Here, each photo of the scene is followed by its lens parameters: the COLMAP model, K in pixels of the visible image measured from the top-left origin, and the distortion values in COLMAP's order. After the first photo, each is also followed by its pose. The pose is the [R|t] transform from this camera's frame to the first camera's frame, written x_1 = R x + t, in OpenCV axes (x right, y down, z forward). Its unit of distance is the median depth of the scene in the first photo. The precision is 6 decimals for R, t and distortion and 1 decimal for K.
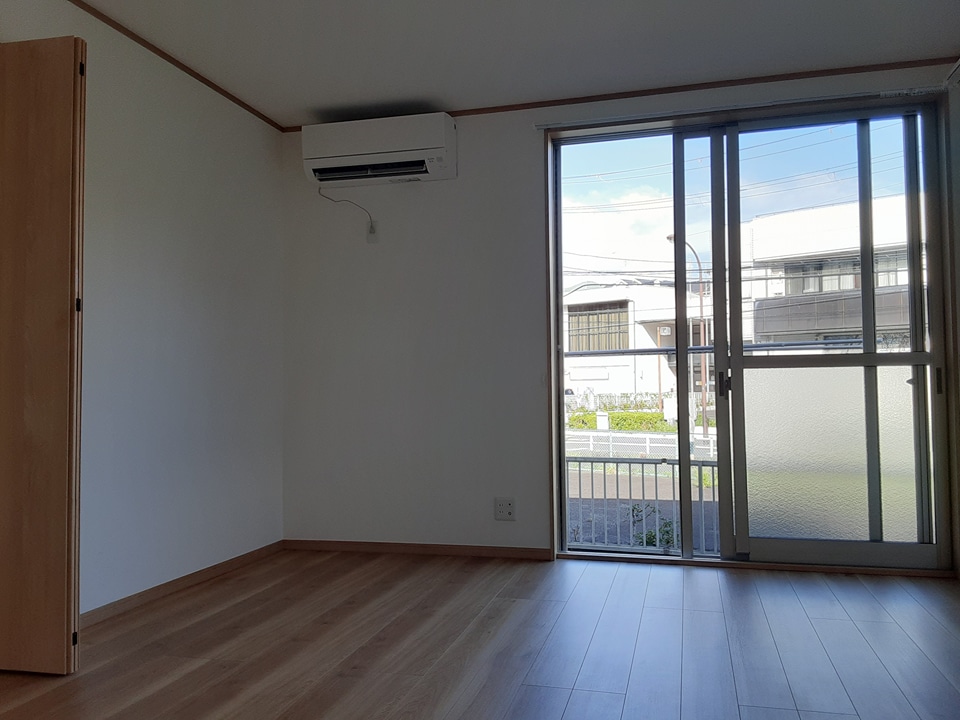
lens RADIAL K [[774.2, 0, 486.4], [0, 774.2, 358.4], [0, 0, 1]] dist [0.123104, -0.171559]
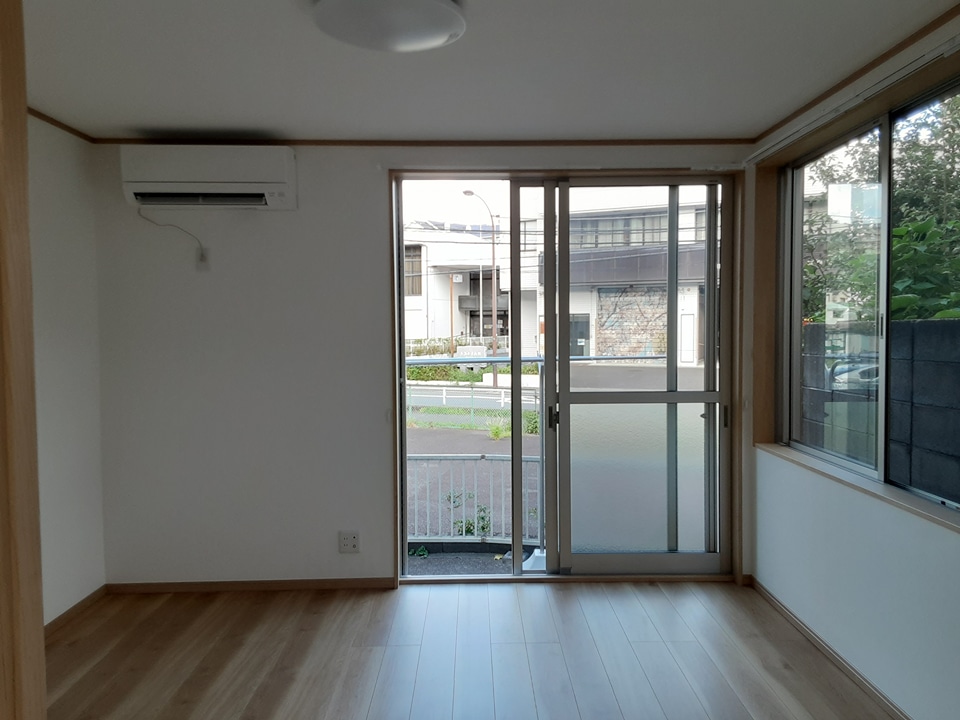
lens RADIAL K [[774.2, 0, 486.4], [0, 774.2, 358.4], [0, 0, 1]] dist [0.123104, -0.171559]
pose [[0.963366, -0.008666, 0.268051, -0.073931], [-0.014389, 0.996368, 0.083927, -0.132632], [-0.267805, -0.084709, 0.959742, -0.015355]]
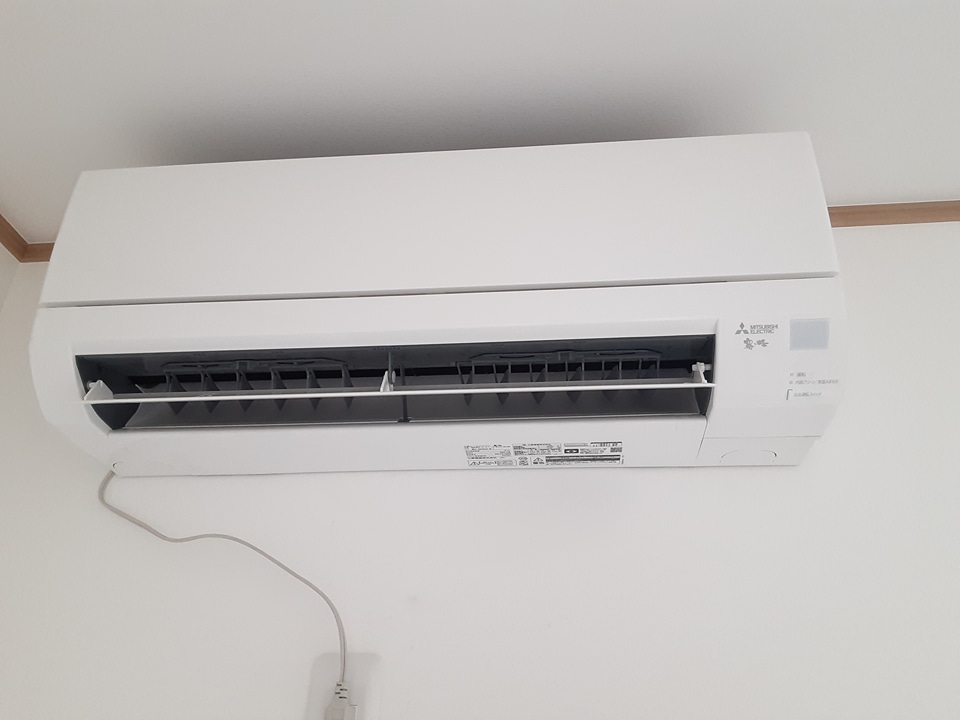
lens RADIAL K [[774.2, 0, 486.4], [0, 774.2, 358.4], [0, 0, 1]] dist [0.123104, -0.171559]
pose [[0.986755, 0.103393, 0.124996, -0.149593], [-0.034421, 0.886458, -0.461527, -0.157975], [-0.158522, 0.451112, 0.878276, 0.823143]]
